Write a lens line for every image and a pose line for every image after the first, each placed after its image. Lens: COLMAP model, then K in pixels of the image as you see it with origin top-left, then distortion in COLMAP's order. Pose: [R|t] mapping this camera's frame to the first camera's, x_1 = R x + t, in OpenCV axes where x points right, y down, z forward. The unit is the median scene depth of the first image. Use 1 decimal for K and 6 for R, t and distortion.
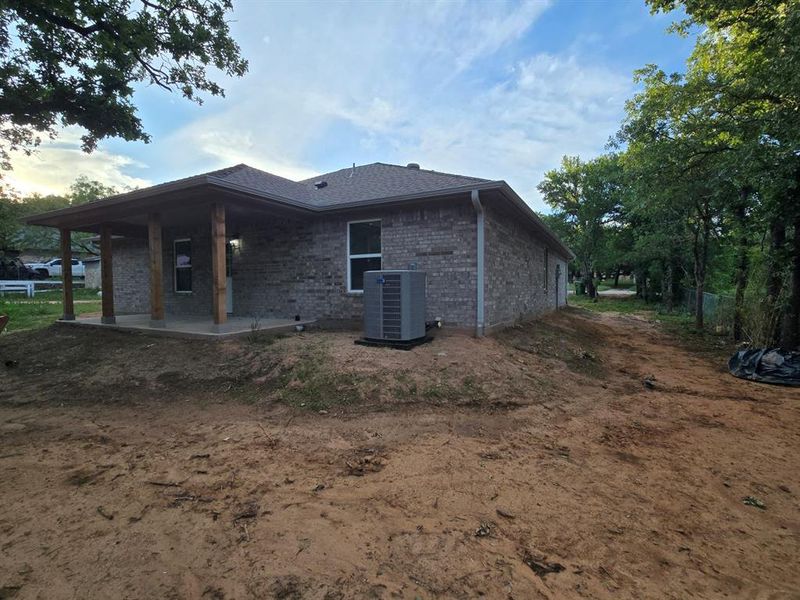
lens RADIAL K [[327.6, 0, 403.4], [0, 327.6, 298.8], [0, 0, 1]] dist [-0.002605, 0.000160]
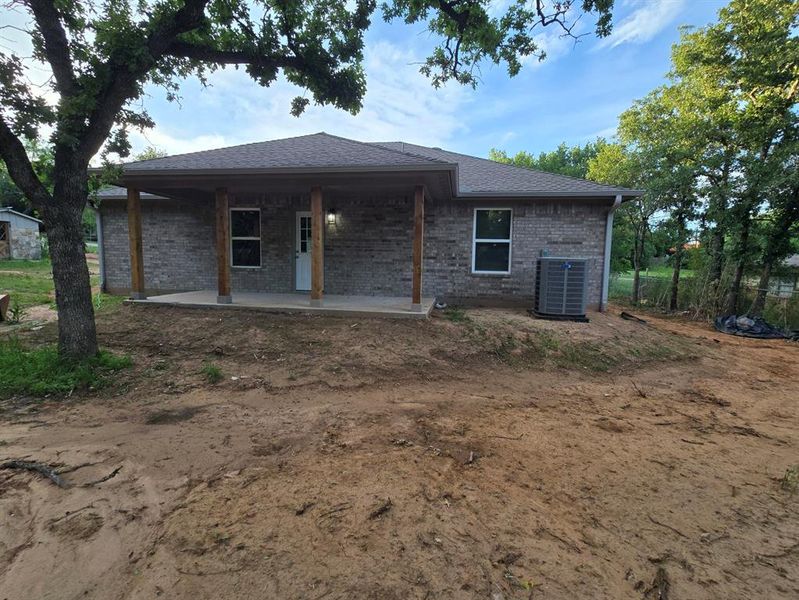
lens RADIAL K [[321.4, 0, 399.5], [0, 321.4, 300.0], [0, 0, 1]] dist [-0.001668, 0.000581]
pose [[0.956705, -0.009640, 0.290900, -0.759289], [-0.015638, 0.996305, 0.084446, -0.016769], [-0.290639, -0.085339, 0.953019, 0.028452]]
